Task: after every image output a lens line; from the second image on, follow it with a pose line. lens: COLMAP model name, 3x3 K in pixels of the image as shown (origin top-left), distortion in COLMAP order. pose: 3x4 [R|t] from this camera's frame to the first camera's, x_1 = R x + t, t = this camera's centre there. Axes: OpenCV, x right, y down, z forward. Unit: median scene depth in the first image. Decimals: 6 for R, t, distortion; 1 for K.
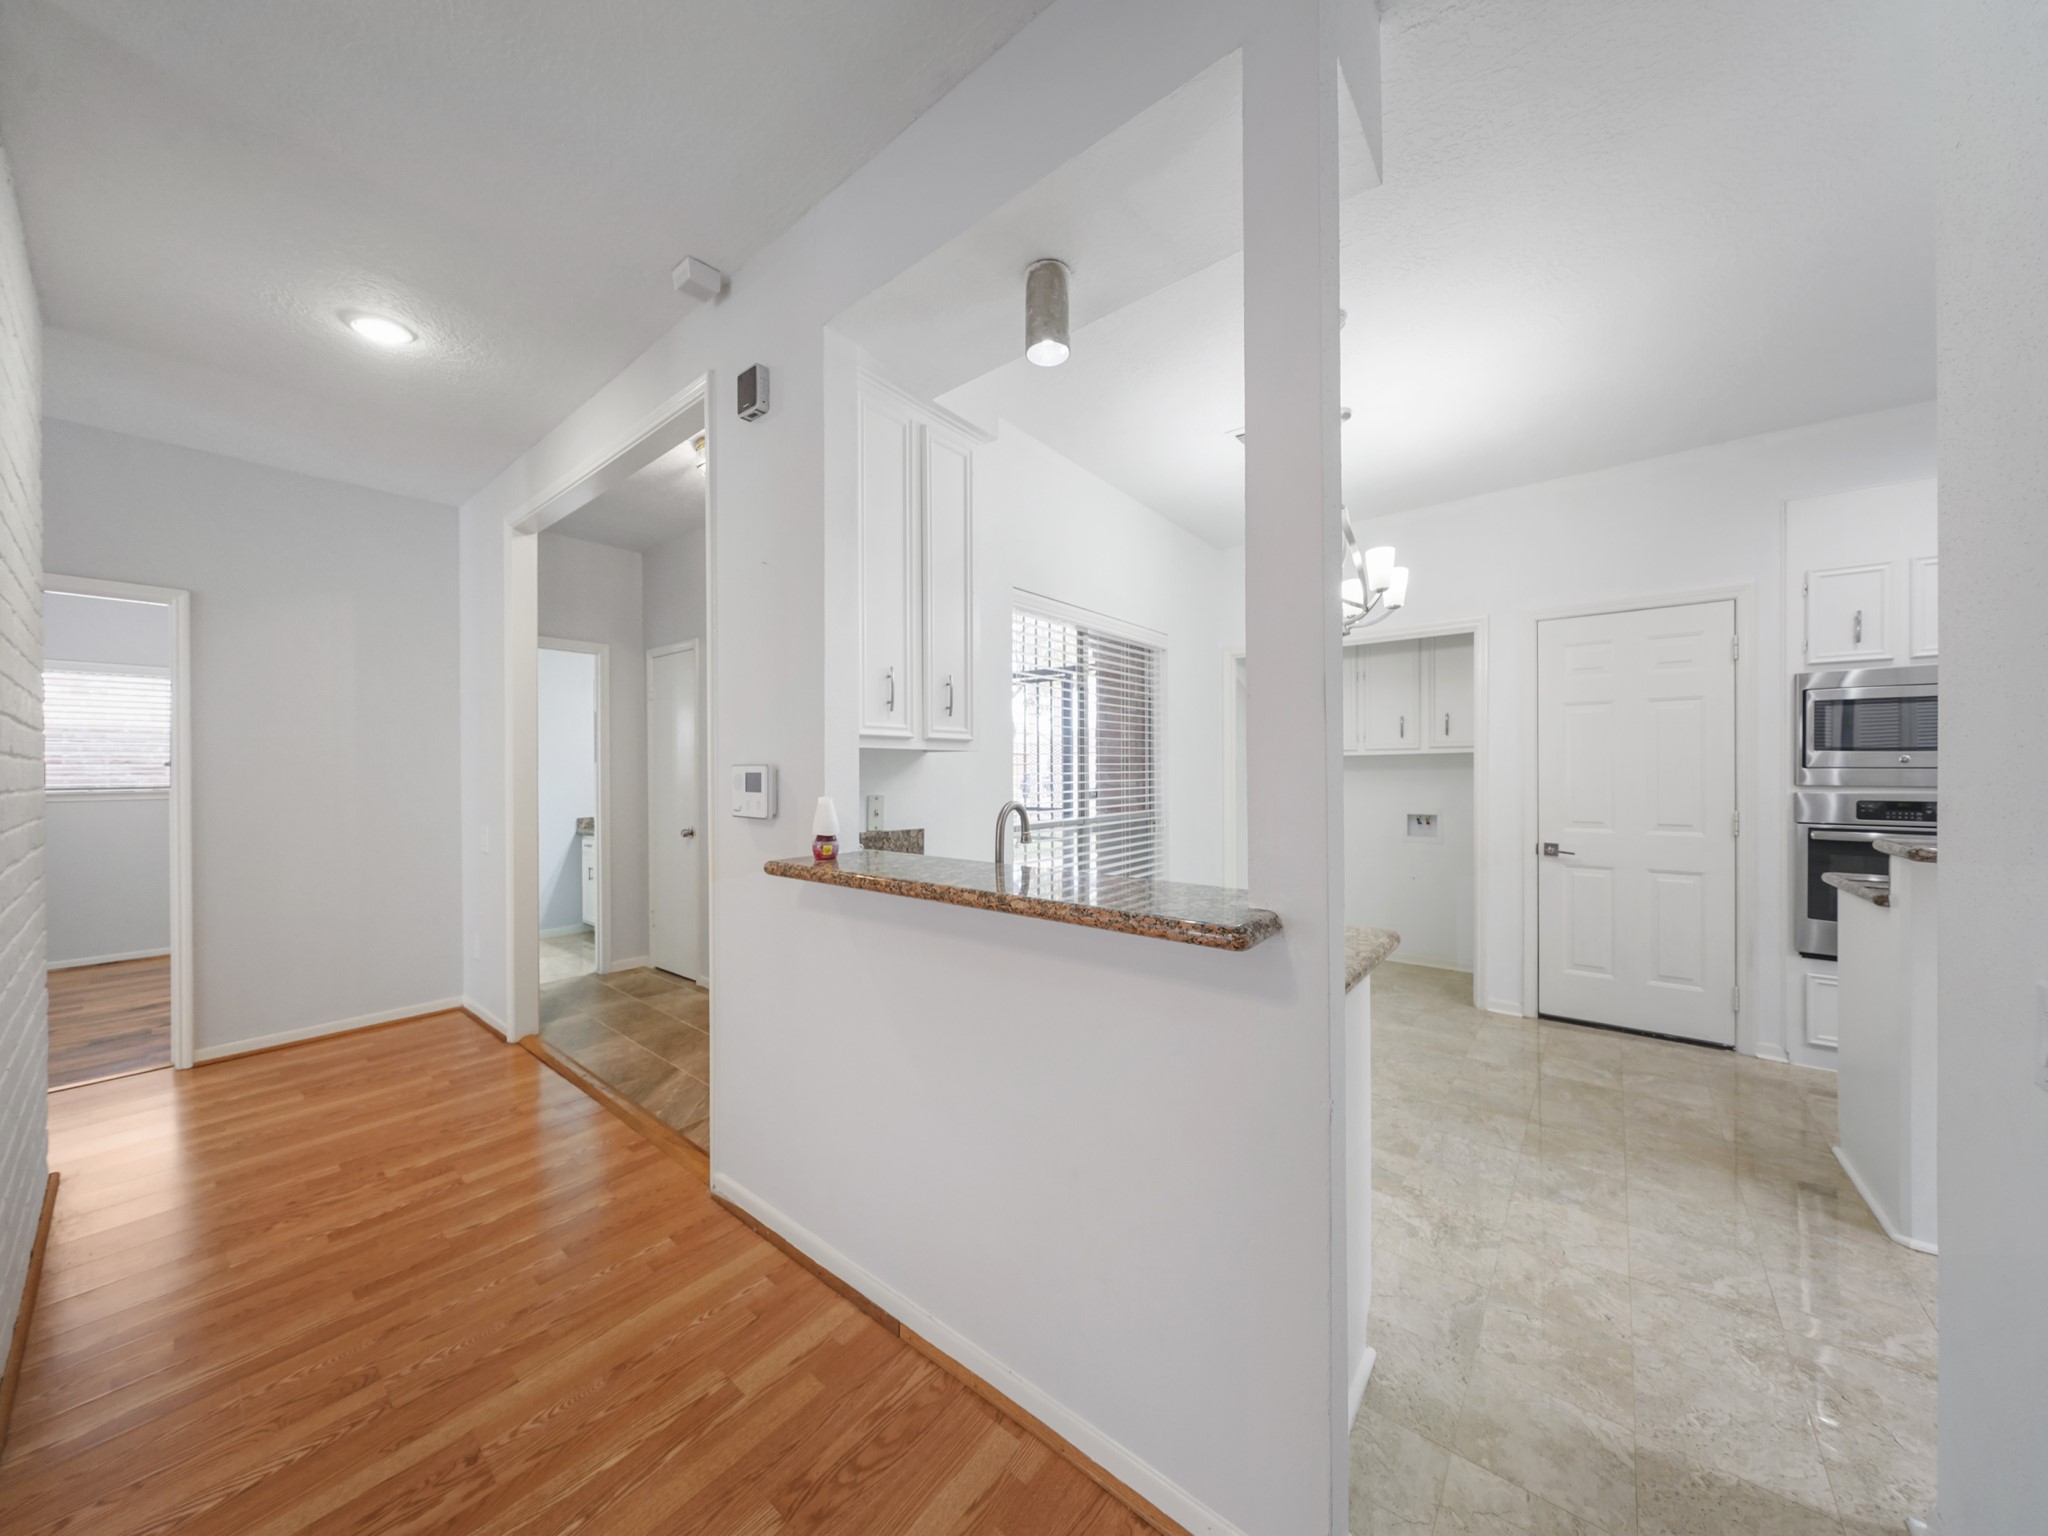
lens RADIAL K [[706.6, 0, 1019.8], [0, 706.6, 772.8], [0, 0, 1]] dist [-0.003514, -0.000221]
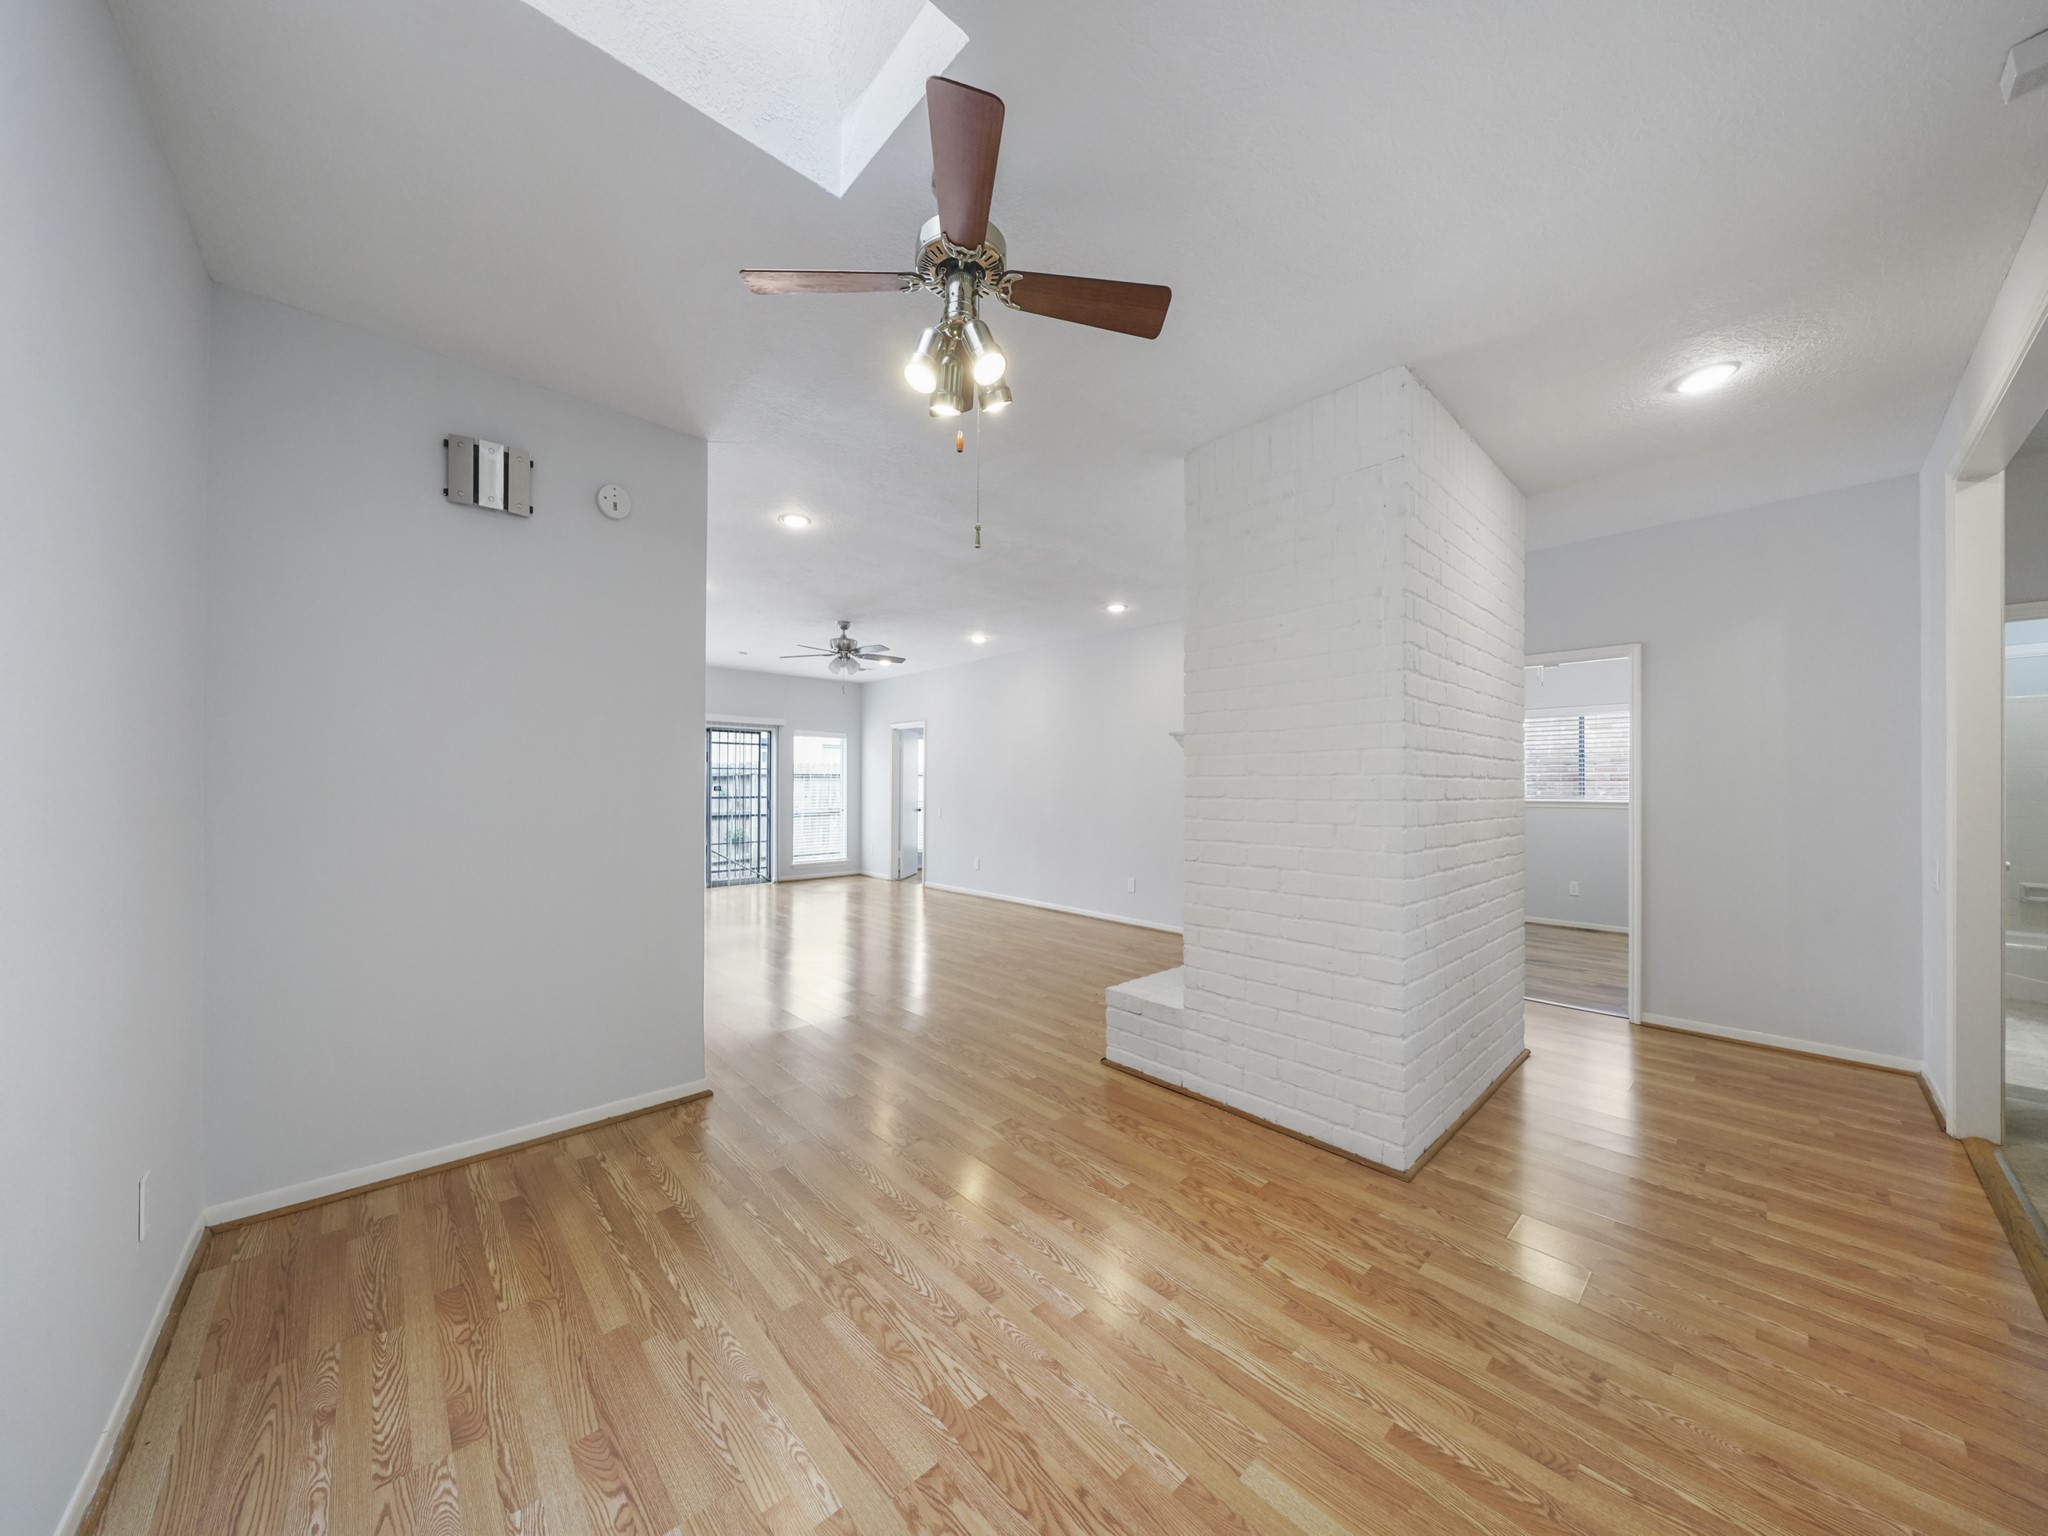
lens RADIAL K [[706.6, 0, 1013.6], [0, 706.6, 780.1], [0, 0, 1]] dist [-0.003514, -0.000221]
pose [[-0.155878, -0.002016, -0.987774, 0.253299], [-0.008211, 0.999966, -0.000745, -0.004757], [0.987742, 0.007994, -0.155890, 0.102939]]
